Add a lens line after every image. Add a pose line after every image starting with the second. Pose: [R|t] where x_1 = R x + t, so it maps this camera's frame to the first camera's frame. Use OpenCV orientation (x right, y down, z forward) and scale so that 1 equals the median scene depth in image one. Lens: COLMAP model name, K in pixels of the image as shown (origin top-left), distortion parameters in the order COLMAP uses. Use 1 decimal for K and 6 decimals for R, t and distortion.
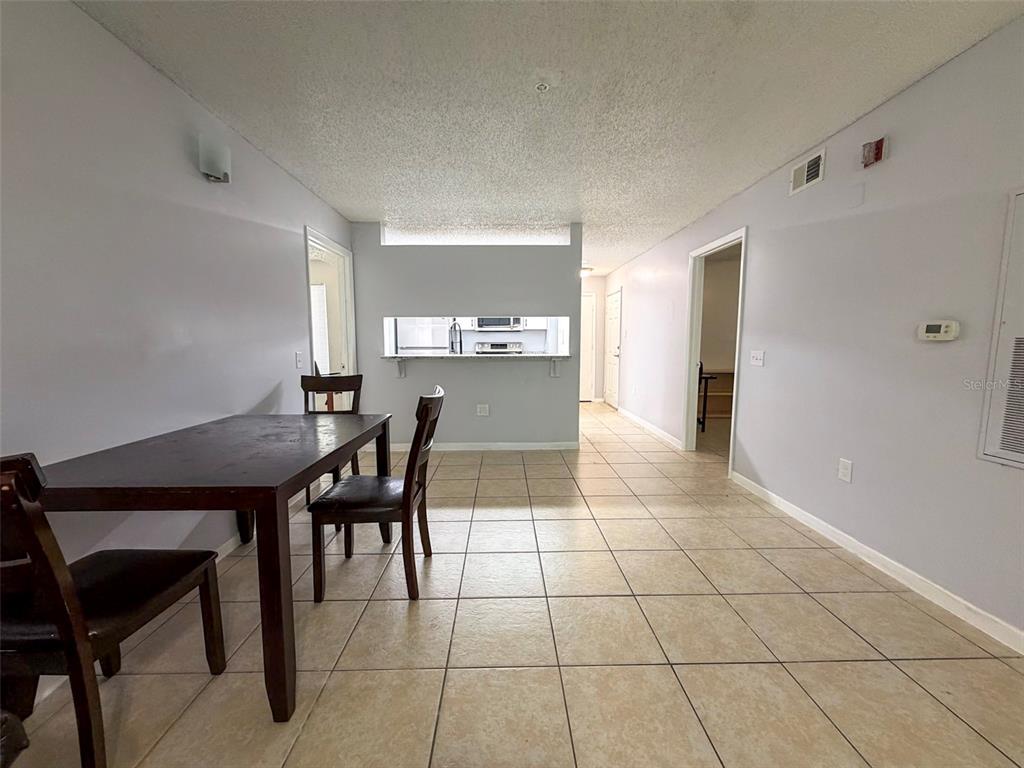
lens RADIAL K [[412.2, 0, 507.9], [0, 412.2, 385.1], [0, 0, 1]] dist [-0.001281, 0.000325]
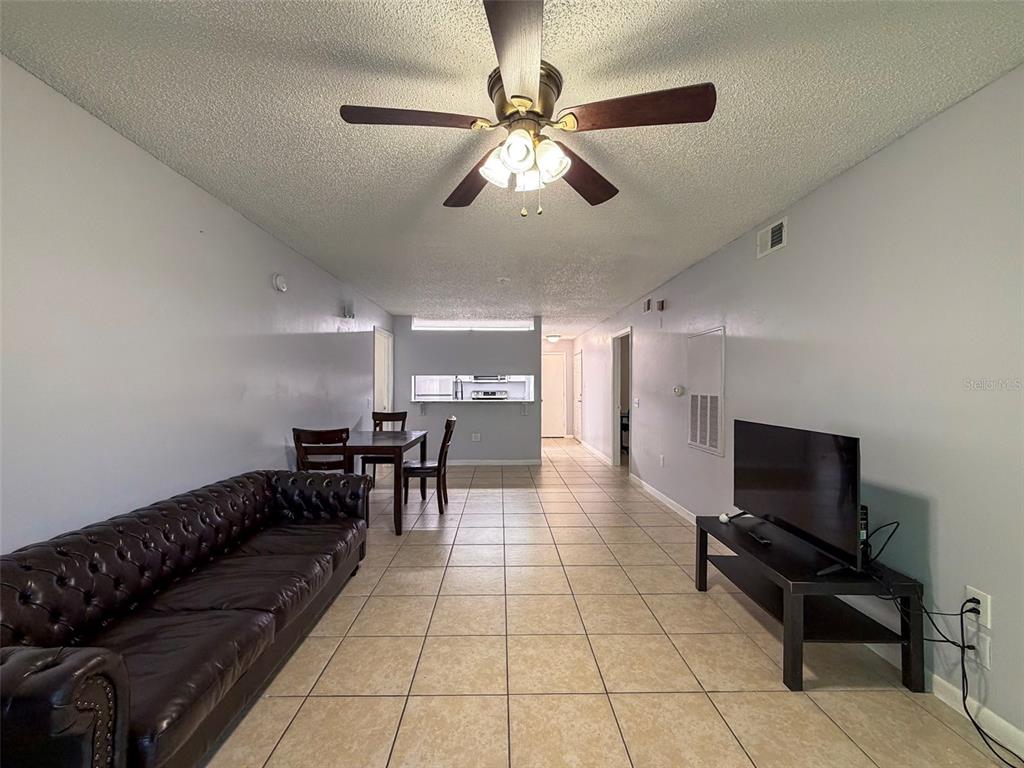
lens RADIAL K [[422.5, 0, 512.0], [0, 422.5, 384.0], [0, 0, 1]] dist [-0.000801, 0.000006]
pose [[0.999866, 0.005299, 0.015488, 0.041975], [-0.003561, 0.993907, -0.110161, 0.034968], [-0.015977, 0.110091, 0.993793, -0.520565]]
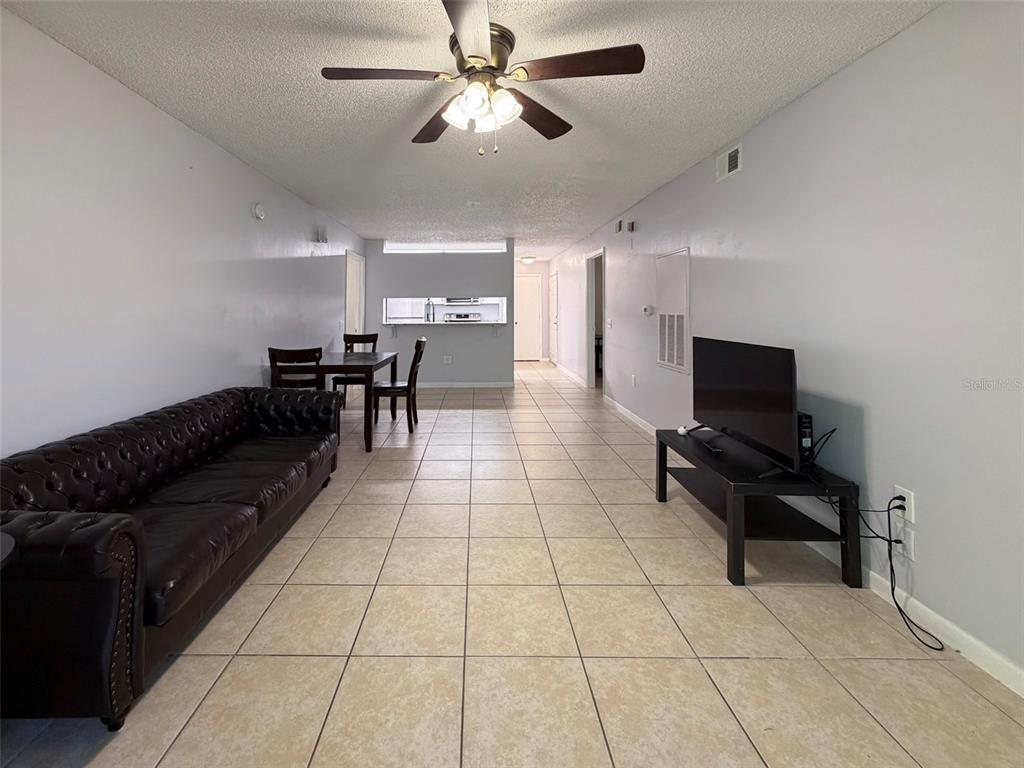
lens RADIAL K [[444.1, 0, 497.1], [0, 444.1, 278.3], [0, 0, 1]] dist [-0.000506, 0.000121]
pose [[0.999514, -0.003516, 0.030970, 0.064751], [0.008904, 0.984420, -0.175609, 0.051463], [-0.029870, 0.175799, 0.983973, -0.605255]]
